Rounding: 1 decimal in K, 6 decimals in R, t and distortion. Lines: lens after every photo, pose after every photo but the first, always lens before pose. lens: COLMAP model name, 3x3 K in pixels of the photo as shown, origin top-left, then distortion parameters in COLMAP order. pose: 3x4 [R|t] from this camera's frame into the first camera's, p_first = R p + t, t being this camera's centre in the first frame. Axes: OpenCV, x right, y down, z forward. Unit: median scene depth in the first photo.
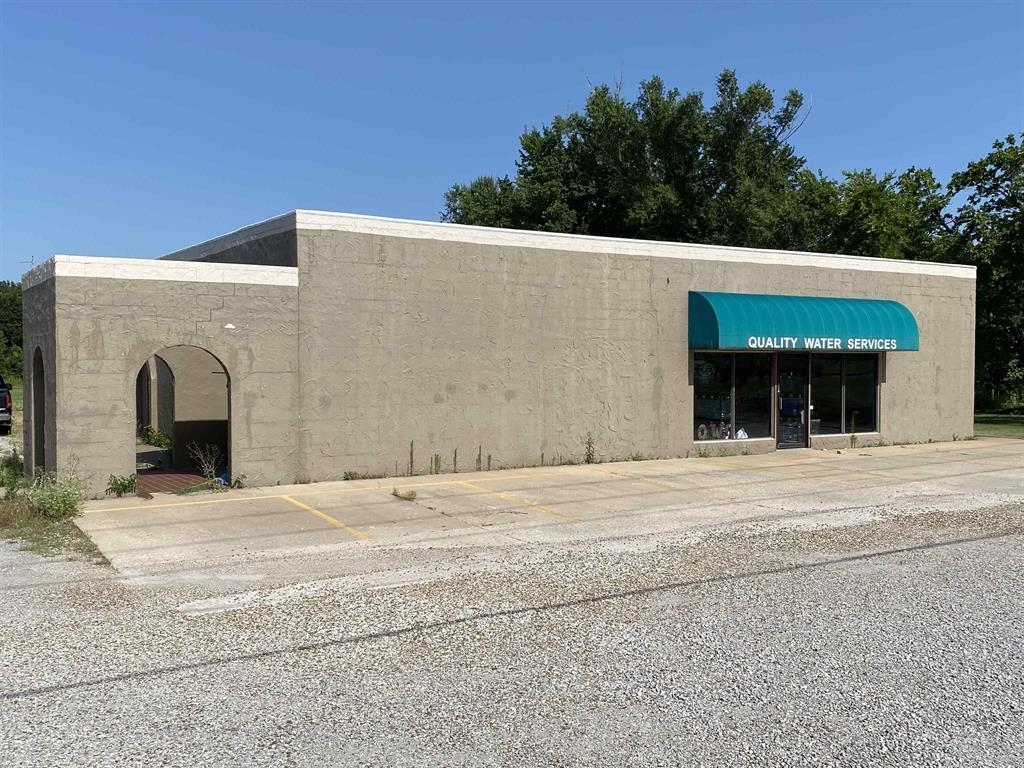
lens RADIAL K [[1047.6, 0, 512.0], [0, 1047.6, 384.0], [0, 0, 1]] dist [0.144231, -0.445525]
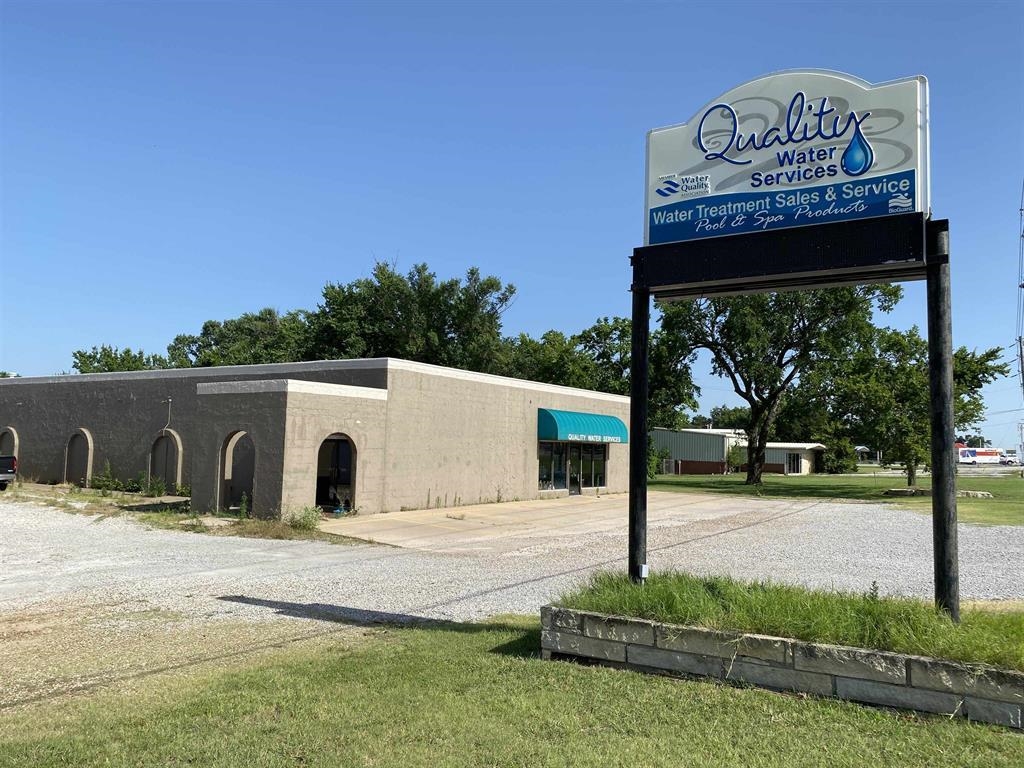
lens RADIAL K [[788.0, 0, 512.0], [0, 788.0, 384.0], [0, 0, 1]] dist [0.103139, -0.004927]
pose [[0.912408, 0.054704, 0.405609, -0.447313], [-0.016306, 0.995099, -0.097527, 0.005295], [-0.408957, 0.082370, 0.908829, -0.240703]]
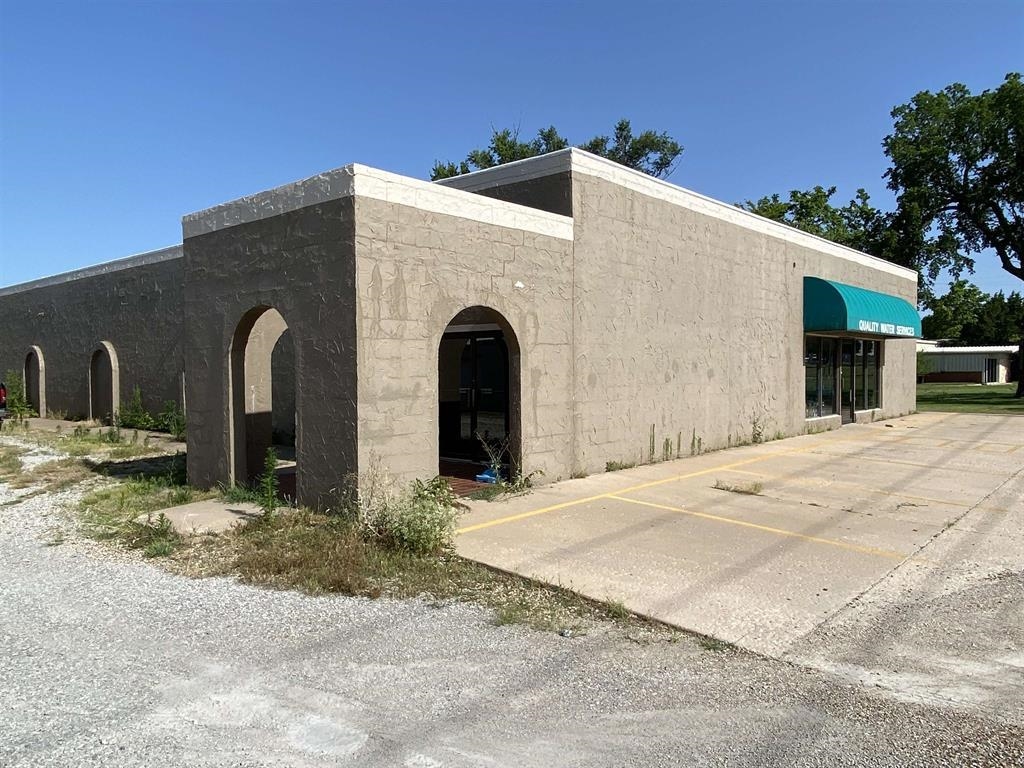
lens RADIAL K [[759.0, 0, 512.0], [0, 759.0, 384.0], [0, 0, 1]] dist [0.083705, -0.000332]
pose [[0.959744, -0.013246, 0.280562, -0.339521], [0.013881, 0.999904, -0.000278, 0.015856], [-0.280532, 0.004162, 0.959836, 0.355186]]
